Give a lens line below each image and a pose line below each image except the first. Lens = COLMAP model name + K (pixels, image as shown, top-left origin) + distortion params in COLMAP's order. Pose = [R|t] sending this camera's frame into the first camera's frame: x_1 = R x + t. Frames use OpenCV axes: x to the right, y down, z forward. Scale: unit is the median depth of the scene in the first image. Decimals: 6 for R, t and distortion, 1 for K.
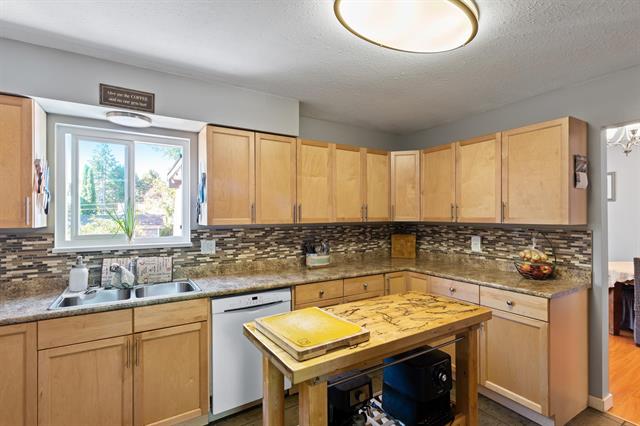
lens RADIAL K [[304.4, 0, 318.5], [0, 304.4, 213.8], [0, 0, 1]] dist [-0.003586, 0.000022]
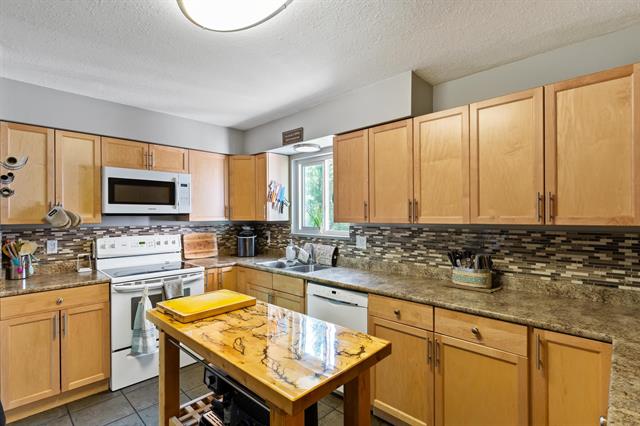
lens RADIAL K [[304.4, 0, 320.8], [0, 304.4, 214.8], [0, 0, 1]] dist [-0.003586, 0.000022]
pose [[0.258186, 0.000694, -0.966095, 0.619498], [0.009966, 0.999945, 0.003381, 0.003592], [0.966044, -0.010501, 0.258165, 0.531935]]
